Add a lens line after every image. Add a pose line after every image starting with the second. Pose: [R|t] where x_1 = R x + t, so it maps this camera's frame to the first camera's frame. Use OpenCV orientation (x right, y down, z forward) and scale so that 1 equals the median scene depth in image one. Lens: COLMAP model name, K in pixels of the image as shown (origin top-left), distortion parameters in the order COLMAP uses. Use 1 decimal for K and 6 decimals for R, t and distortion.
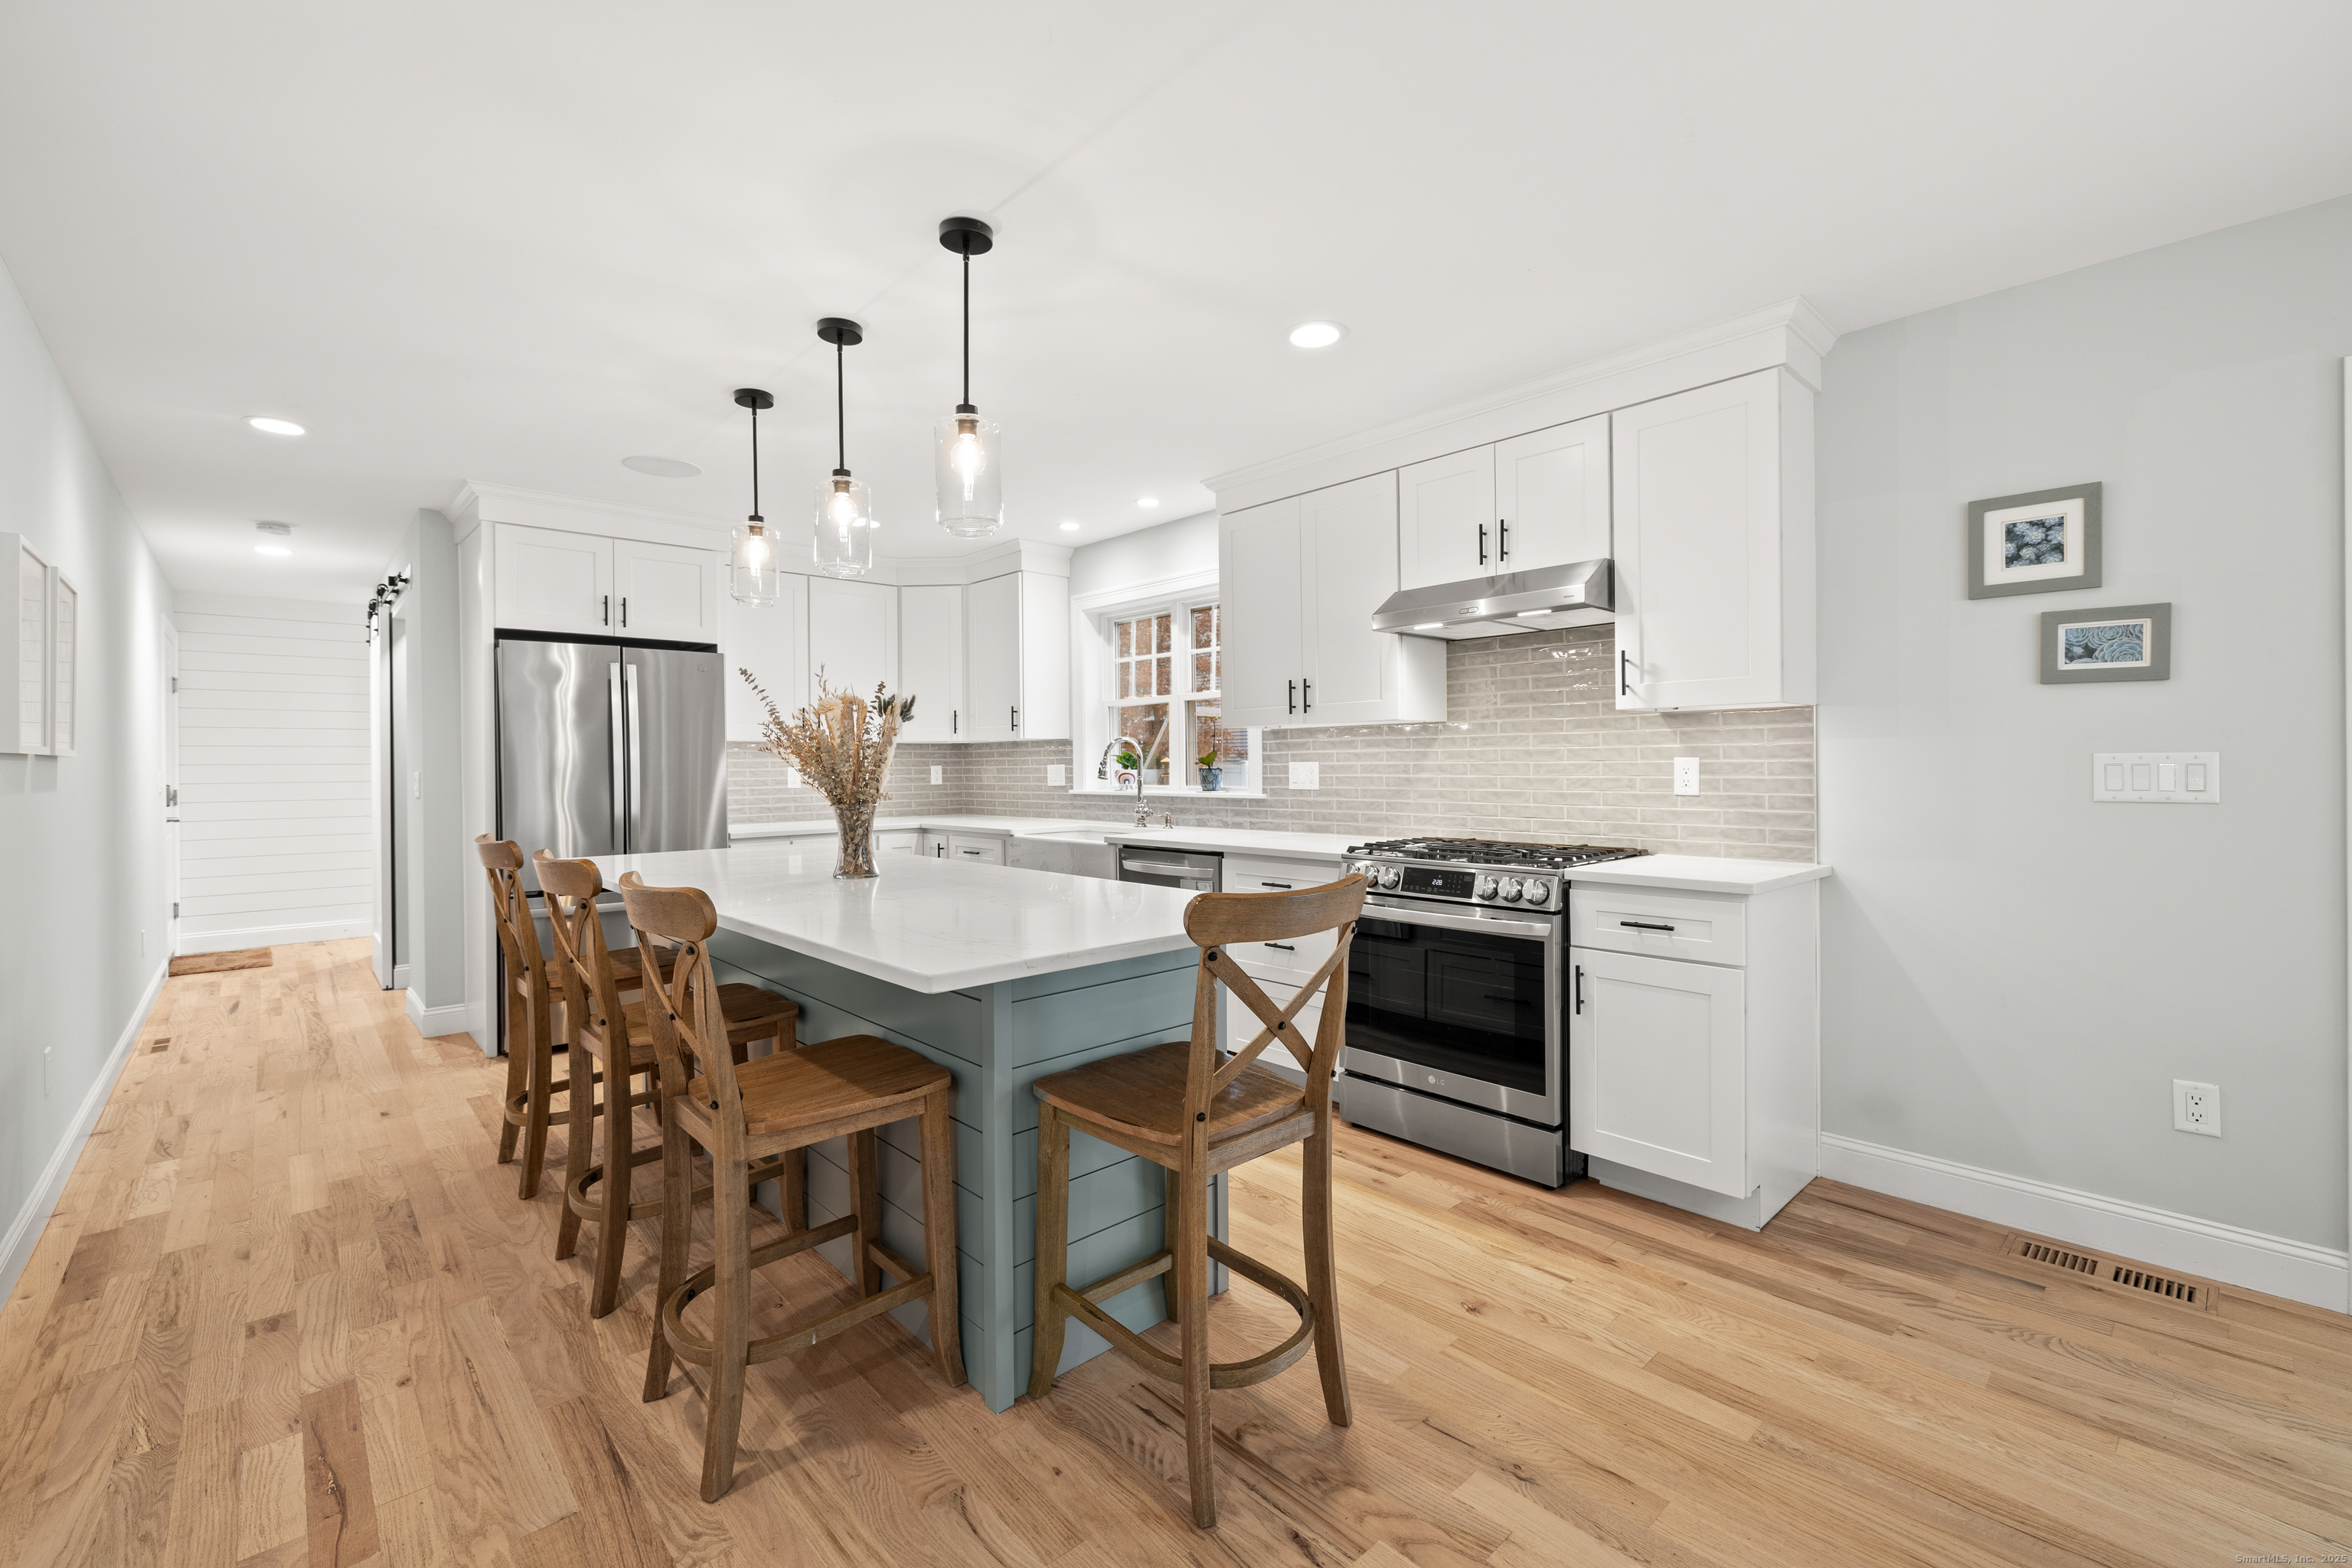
lens RADIAL K [[989.1, 0, 1166.7], [0, 989.1, 769.6], [0, 0, 1]] dist [-0.001611, -0.000065]
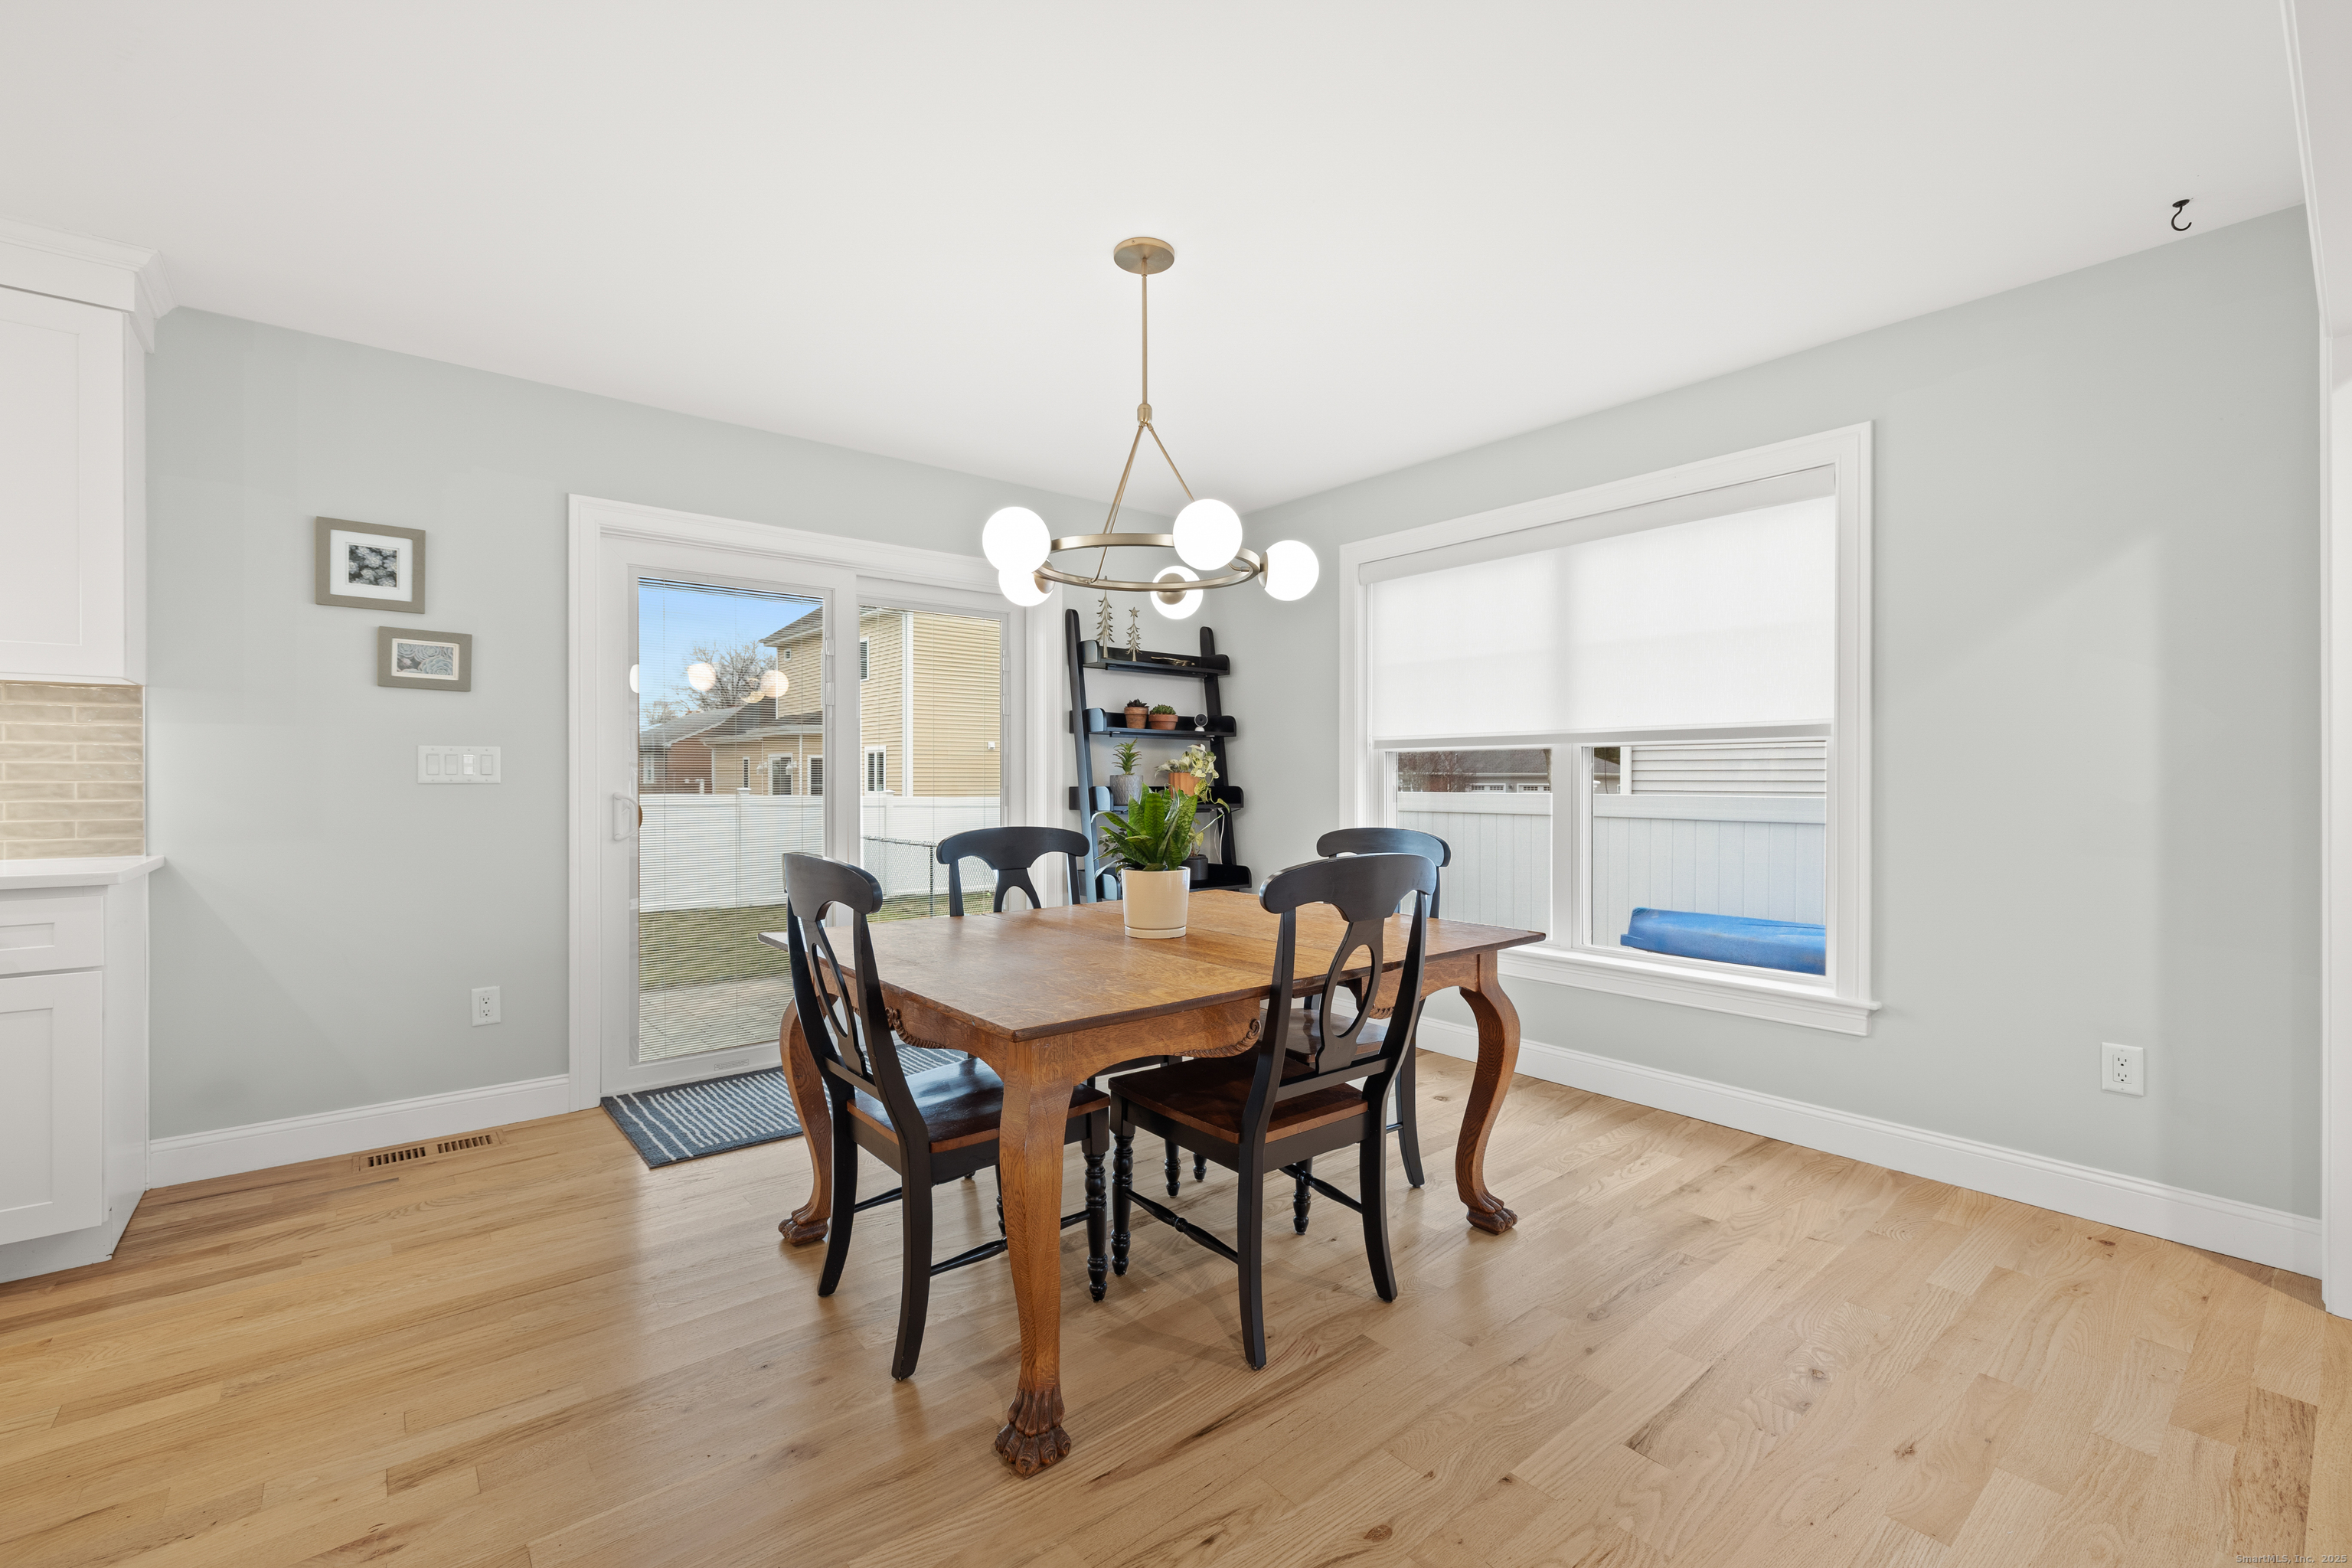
lens RADIAL K [[1010.1, 0, 1166.9], [0, 1010.1, 785.4], [0, 0, 1]] dist [-0.000343, -0.000398]
pose [[0.055001, 0.002155, 0.998484, -0.277763], [0.001983, 0.999995, -0.002268, 0.037750], [-0.998484, 0.002105, 0.054996, -0.019936]]
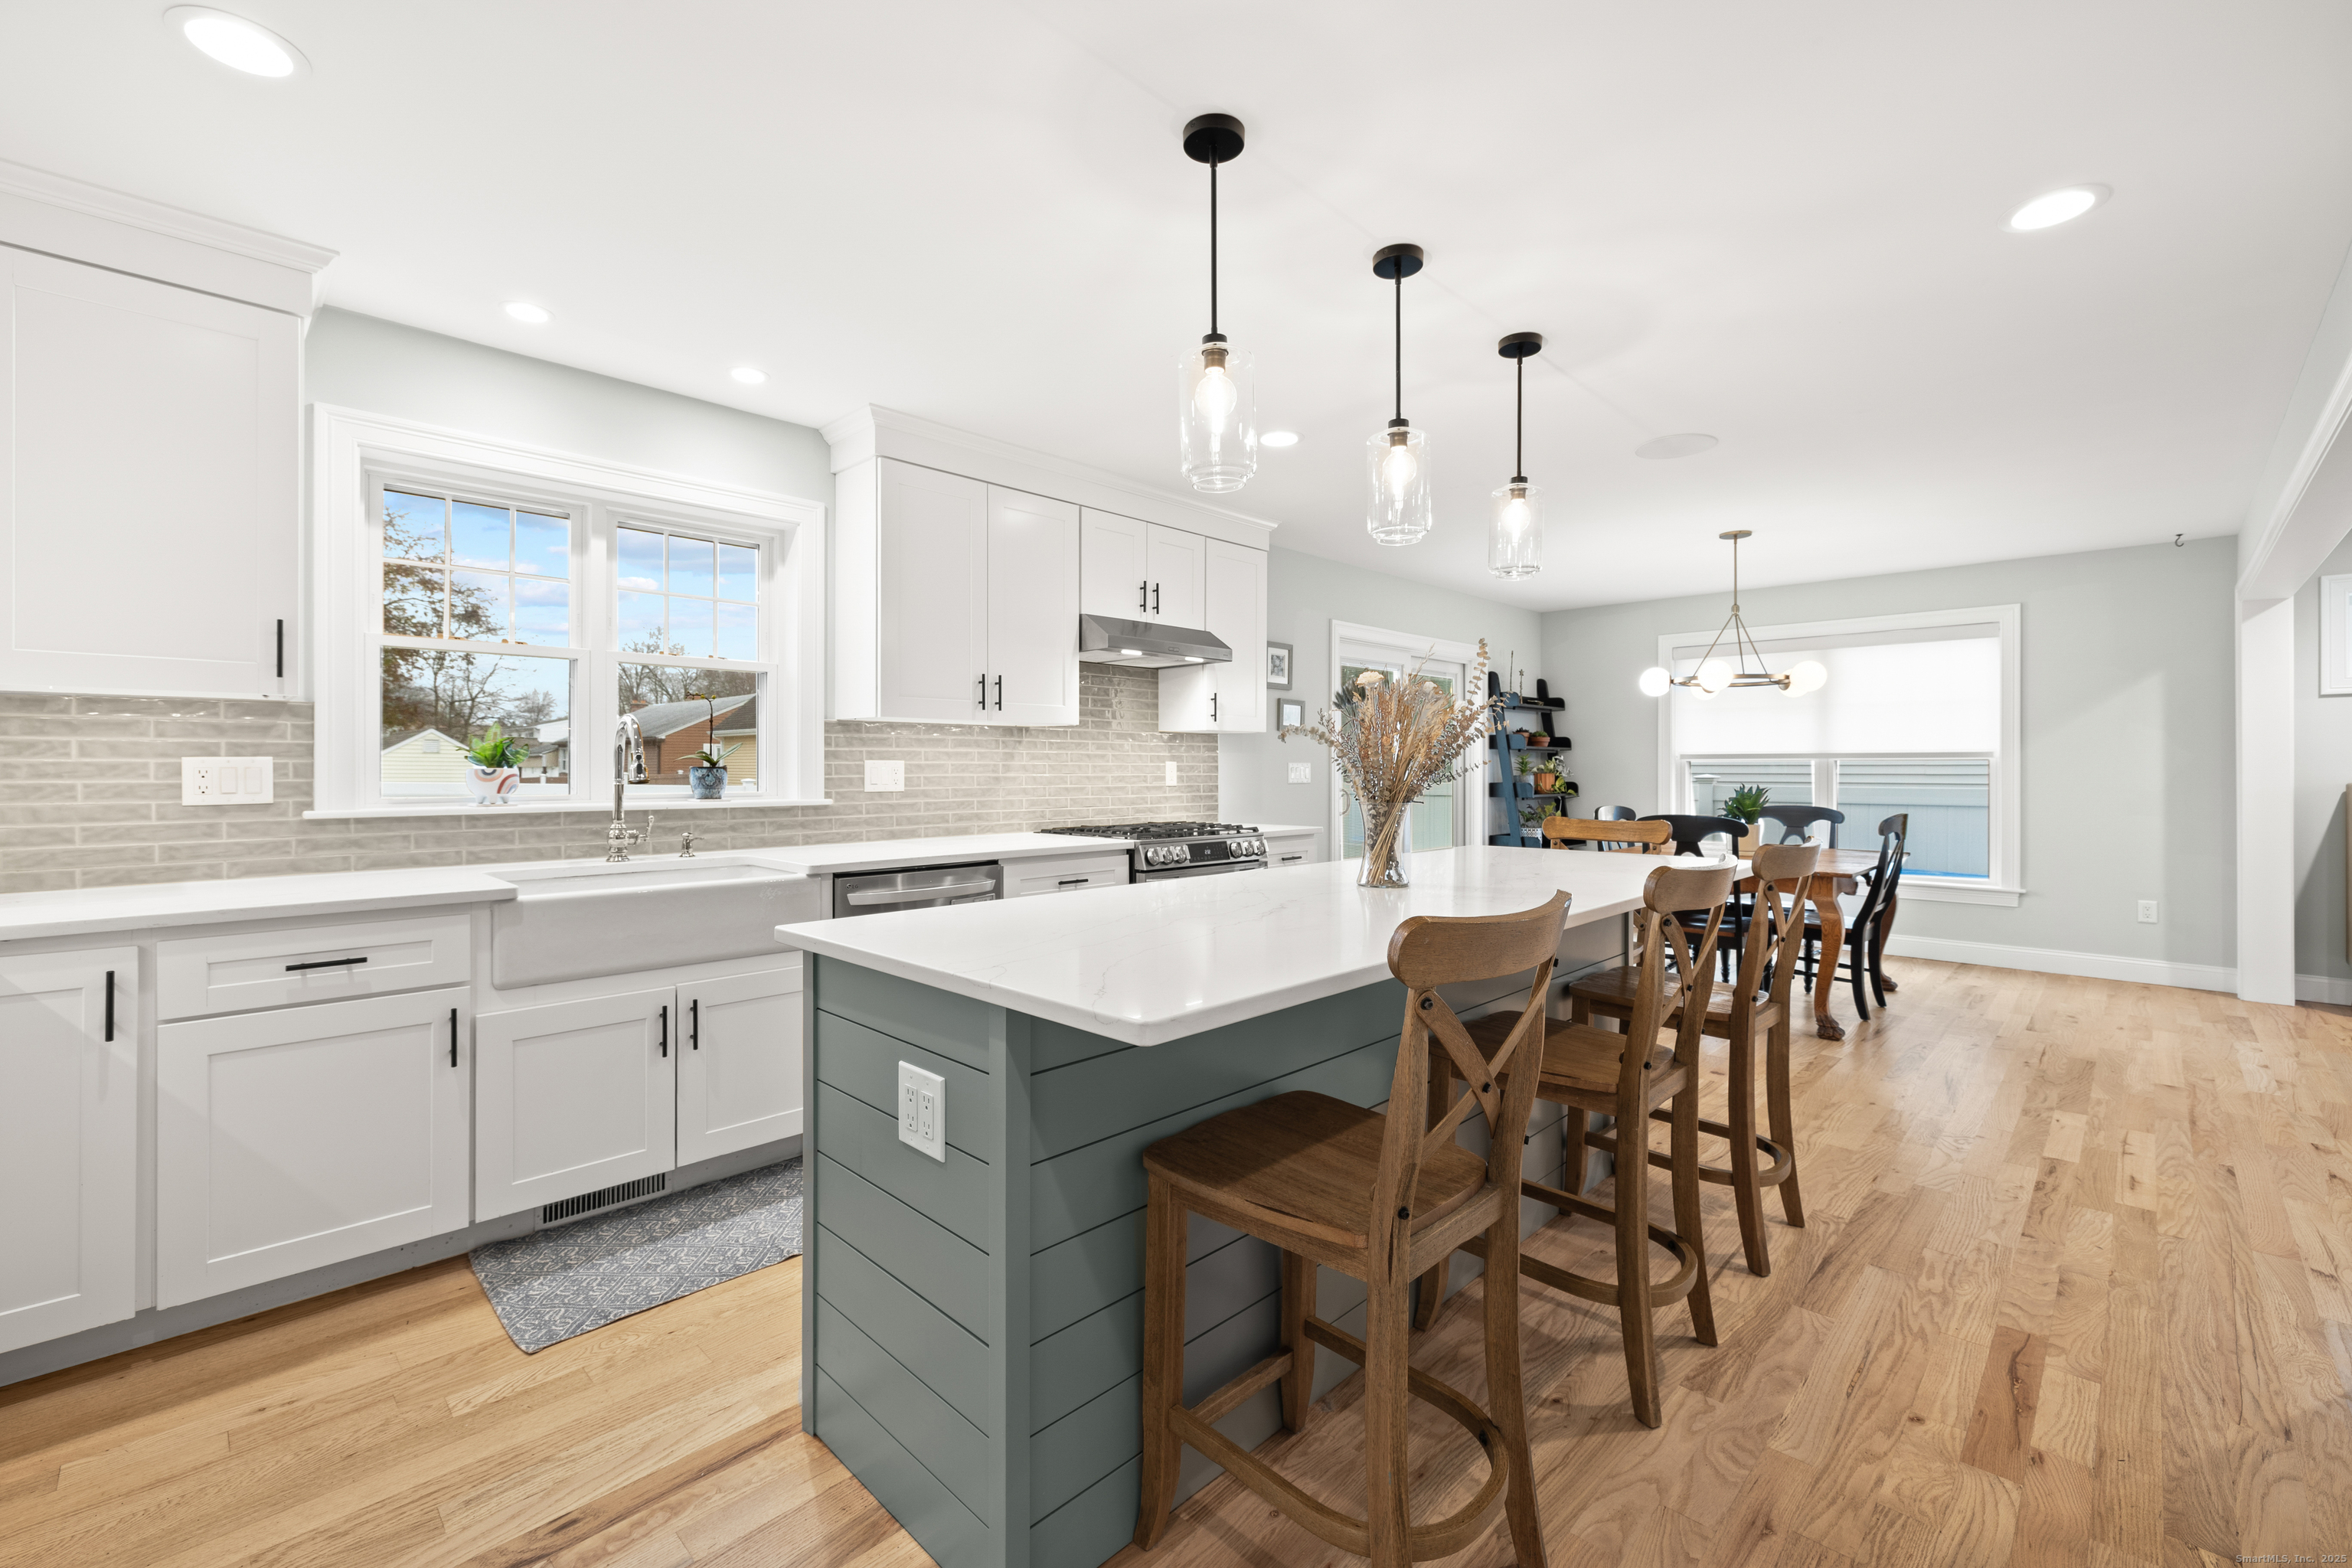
lens RADIAL K [[989.1, 0, 1166.7], [0, 989.1, 769.6], [0, 0, 1]] dist [-0.001611, -0.000065]
pose [[-0.050672, 0.006058, 0.998697, -1.269094], [0.004339, 0.999973, -0.005846, 0.011515], [-0.998706, 0.004037, -0.050697, 1.331894]]
